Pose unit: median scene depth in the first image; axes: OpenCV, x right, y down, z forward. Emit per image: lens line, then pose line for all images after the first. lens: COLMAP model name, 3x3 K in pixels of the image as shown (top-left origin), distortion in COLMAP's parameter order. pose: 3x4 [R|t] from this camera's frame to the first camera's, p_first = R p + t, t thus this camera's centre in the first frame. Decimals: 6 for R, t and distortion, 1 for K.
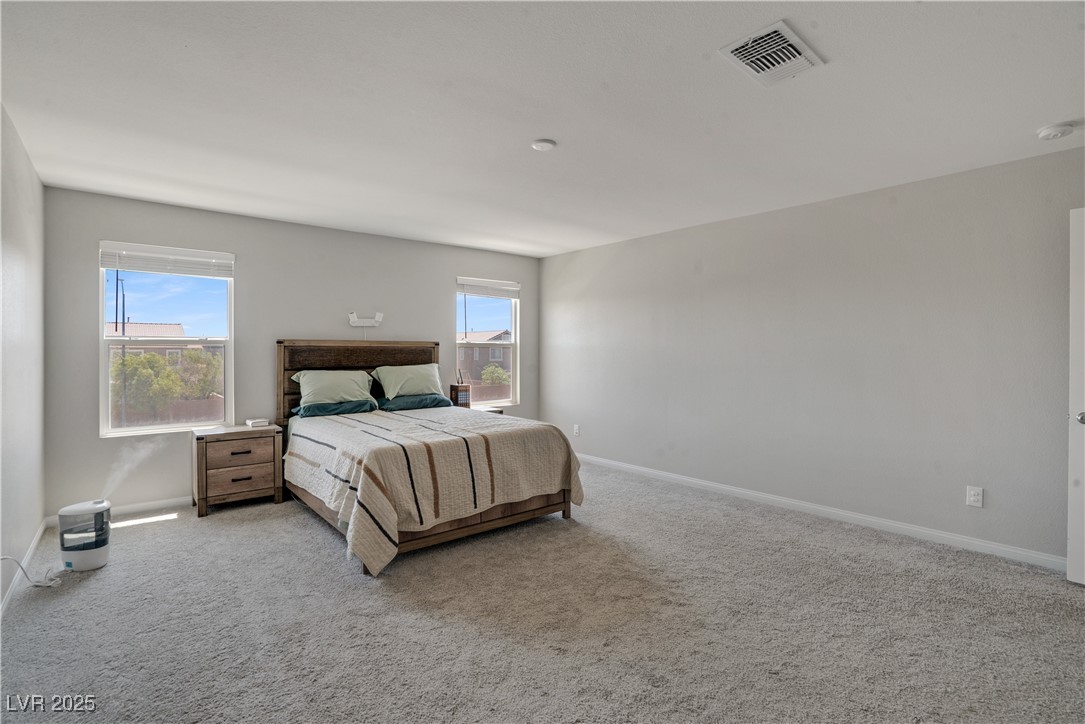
lens RADIAL K [[508.9, 0, 548.9], [0, 508.9, 356.6], [0, 0, 1]] dist [-0.049612, 0.014150]
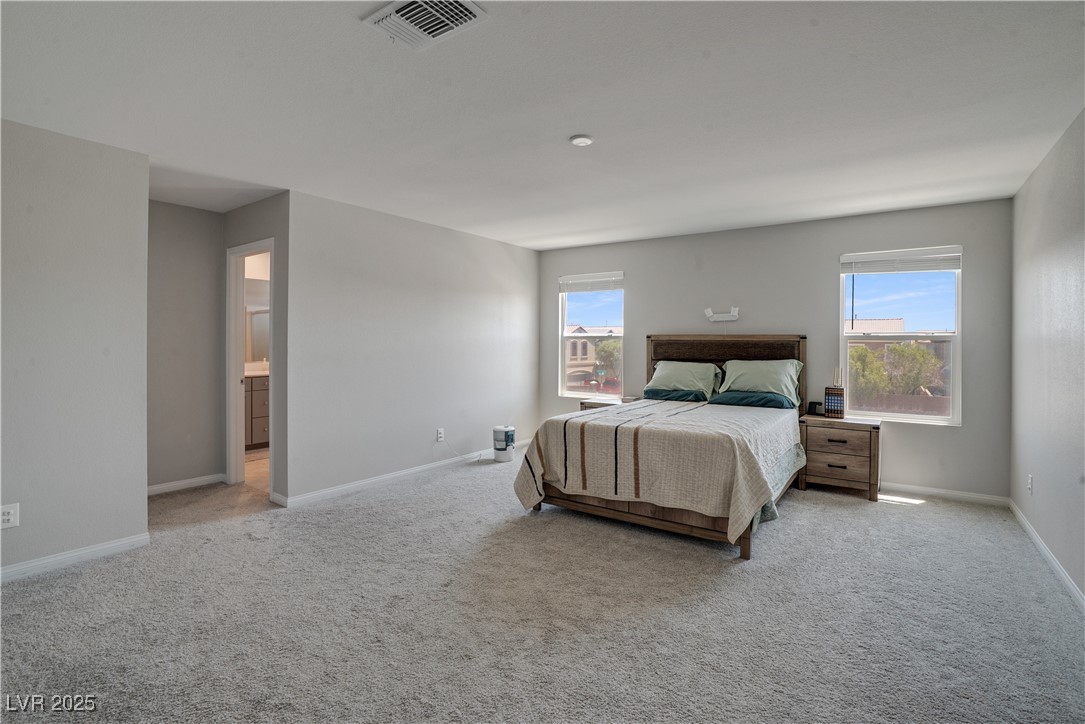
lens RADIAL K [[508.9, 0, 547.9], [0, 508.9, 353.6], [0, 0, 1]] dist [-0.049612, 0.014150]
pose [[0.259550, 0.021656, -0.965487, 0.603558], [-0.017609, 0.999688, 0.017690, -0.005789], [0.965569, 0.012409, 0.259850, 0.430446]]
